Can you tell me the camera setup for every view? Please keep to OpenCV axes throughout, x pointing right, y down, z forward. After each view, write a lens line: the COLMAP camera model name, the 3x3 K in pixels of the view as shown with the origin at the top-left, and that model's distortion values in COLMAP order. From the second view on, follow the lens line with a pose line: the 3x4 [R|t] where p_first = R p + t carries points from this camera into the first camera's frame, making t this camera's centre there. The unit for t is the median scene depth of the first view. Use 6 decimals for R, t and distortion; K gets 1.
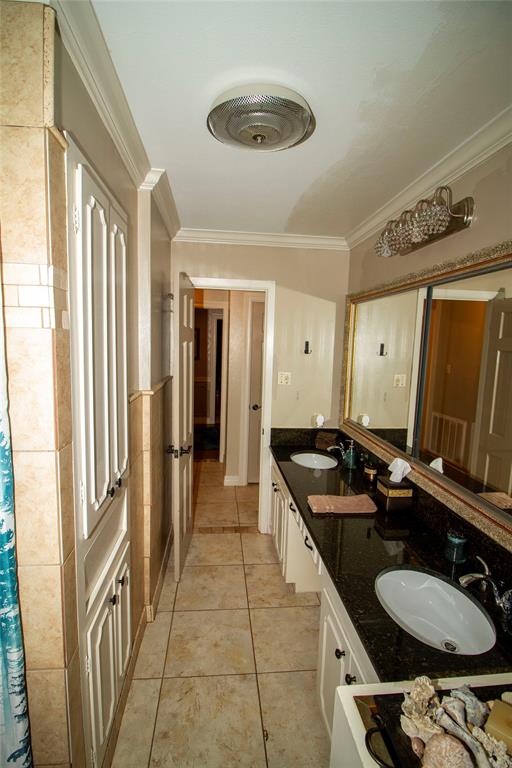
lens RADIAL K [[352.5, 0, 256.0], [0, 352.5, 384.0], [0, 0, 1]] dist [-0.001481, -0.013954]
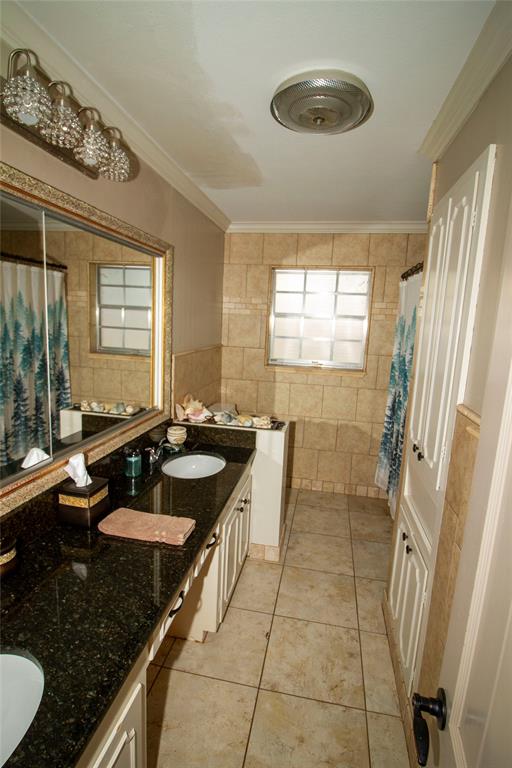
lens RADIAL K [[352.5, 0, 256.0], [0, 352.5, 384.0], [0, 0, 1]] dist [-0.001481, -0.013954]
pose [[-0.949511, -0.120533, 0.289657, -0.169903], [-0.032635, 0.956192, 0.290916, -0.182764], [-0.312033, 0.266775, -0.911848, 1.750276]]
